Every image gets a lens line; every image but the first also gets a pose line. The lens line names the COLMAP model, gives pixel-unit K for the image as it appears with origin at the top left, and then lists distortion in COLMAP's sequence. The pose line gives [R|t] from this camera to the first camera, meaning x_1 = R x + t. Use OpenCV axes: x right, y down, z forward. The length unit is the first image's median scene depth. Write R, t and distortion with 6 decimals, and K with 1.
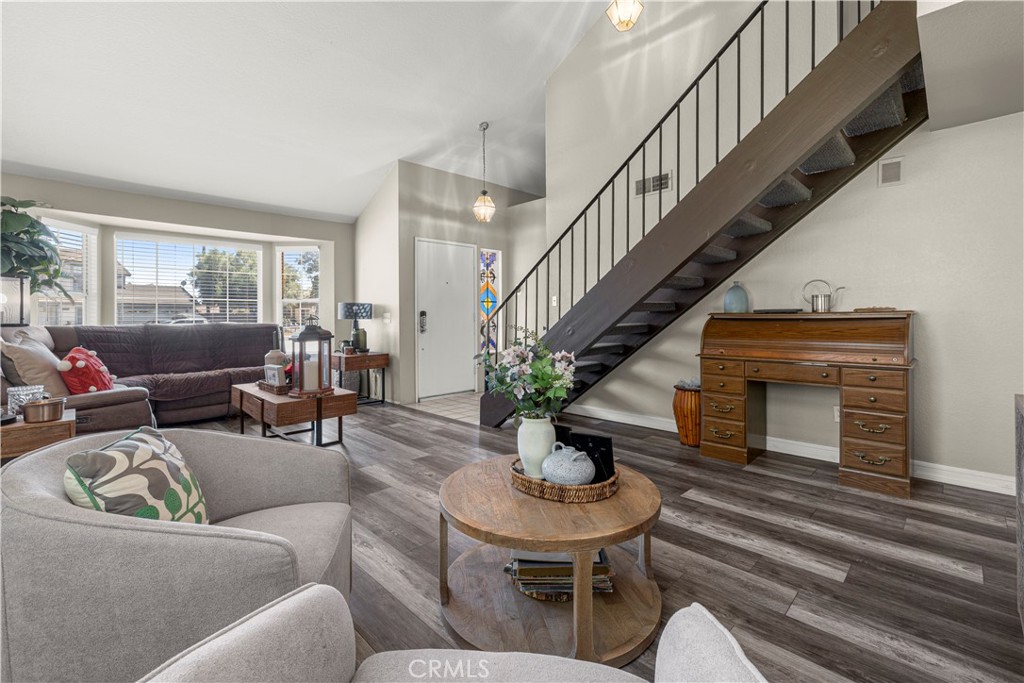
lens RADIAL K [[437.6, 0, 525.4], [0, 437.6, 318.0], [0, 0, 1]] dist [-0.001077, -0.000094]
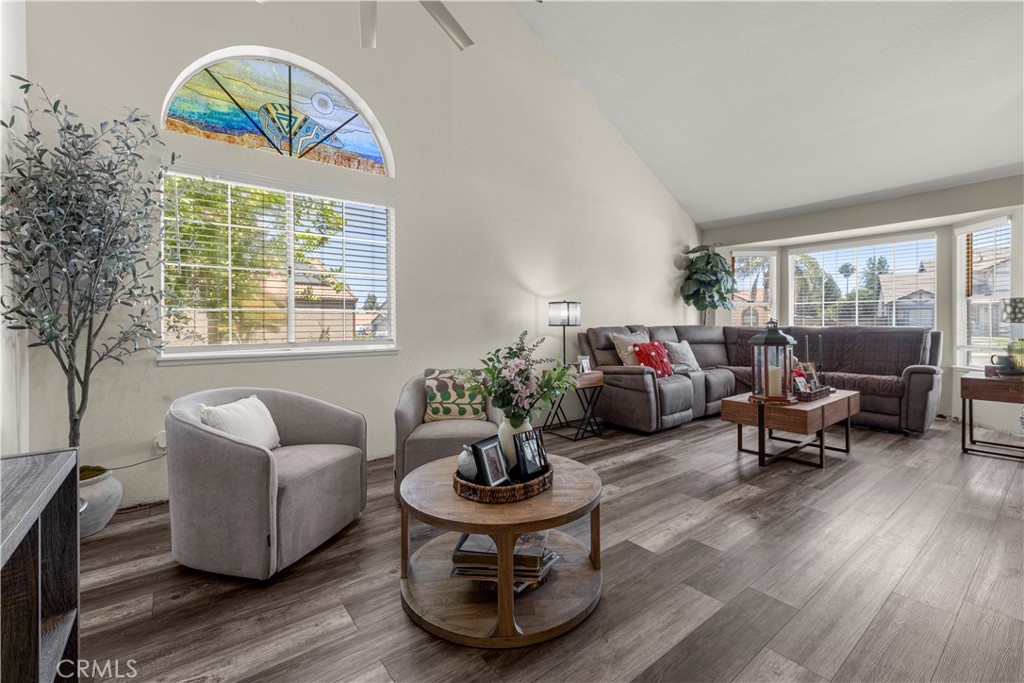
lens RADIAL K [[437.6, 0, 512.5], [0, 437.6, 323.2], [0, 0, 1]] dist [-0.001077, -0.000094]
pose [[-0.128635, 0.006625, -0.991670, 0.497727], [0.002867, 0.999976, 0.006308, -0.004241], [0.991688, -0.002032, -0.128651, 0.516576]]
